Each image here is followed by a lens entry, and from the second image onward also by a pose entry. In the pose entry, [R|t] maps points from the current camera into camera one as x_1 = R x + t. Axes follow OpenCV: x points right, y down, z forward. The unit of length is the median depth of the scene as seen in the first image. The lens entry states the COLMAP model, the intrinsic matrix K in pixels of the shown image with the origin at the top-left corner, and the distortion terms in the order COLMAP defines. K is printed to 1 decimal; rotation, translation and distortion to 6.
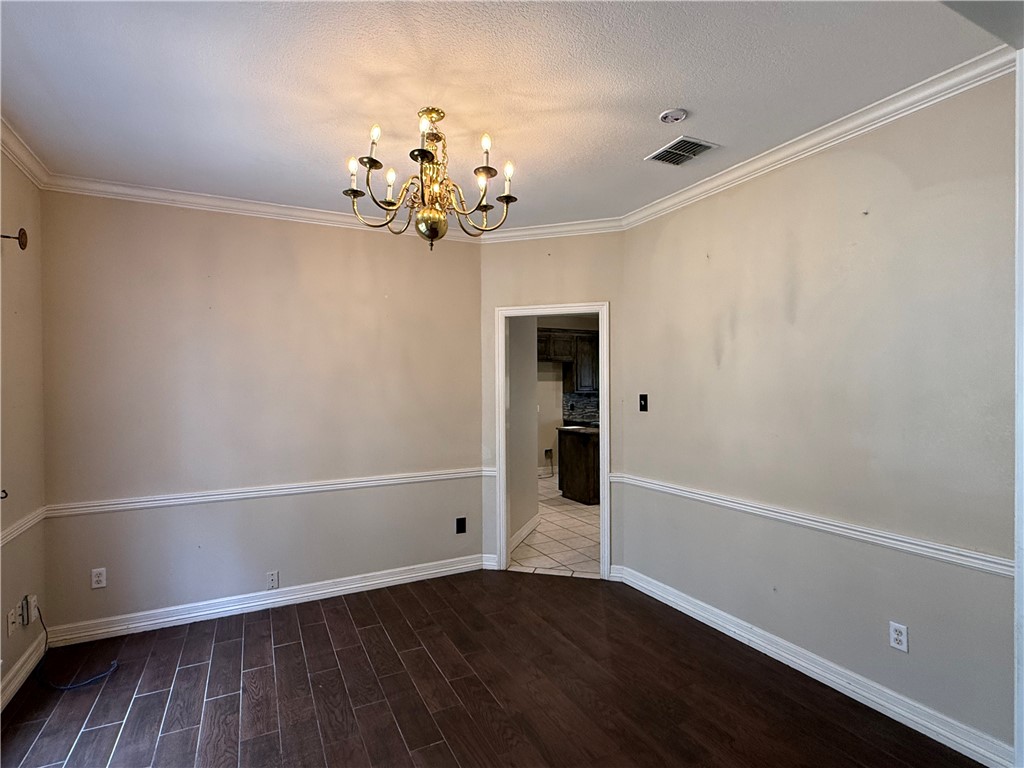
lens RADIAL K [[523.8, 0, 509.5], [0, 523.8, 382.2], [0, 0, 1]] dist [0.002939, -0.000908]
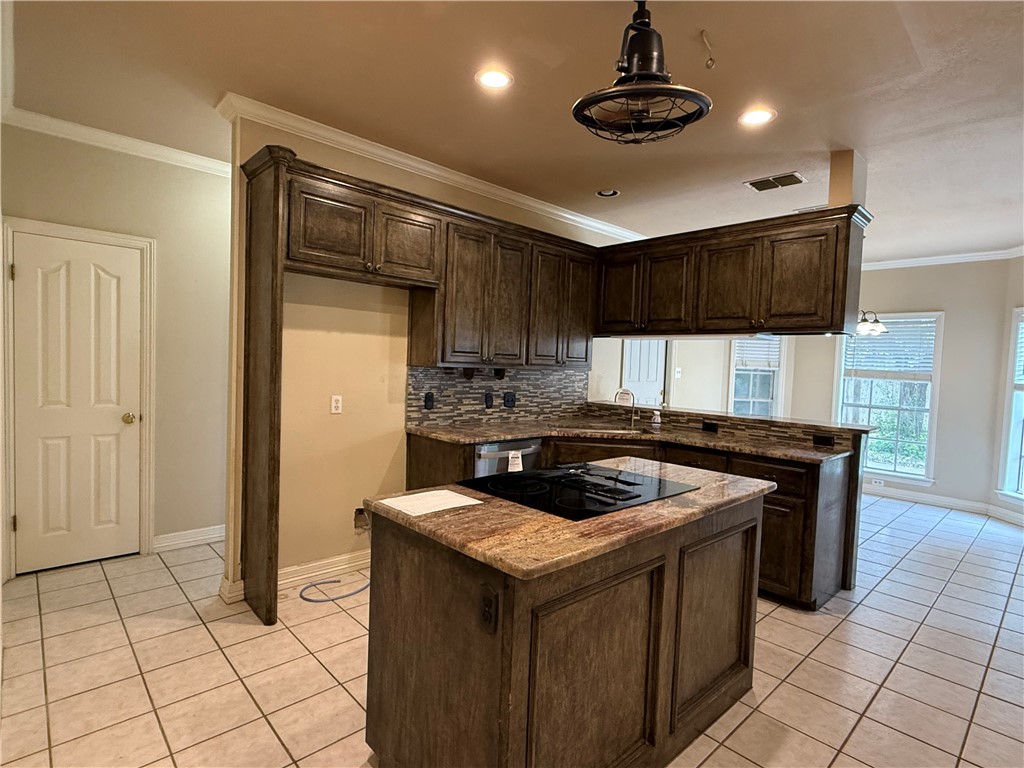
lens RADIAL K [[523.8, 0, 513.8], [0, 523.8, 385.3], [0, 0, 1]] dist [0.002939, -0.000908]
pose [[0.958891, 0.030218, 0.282160, 0.069551], [-0.047132, 0.997463, 0.053350, 0.010514], [-0.279832, -0.064455, 0.957883, 0.611054]]
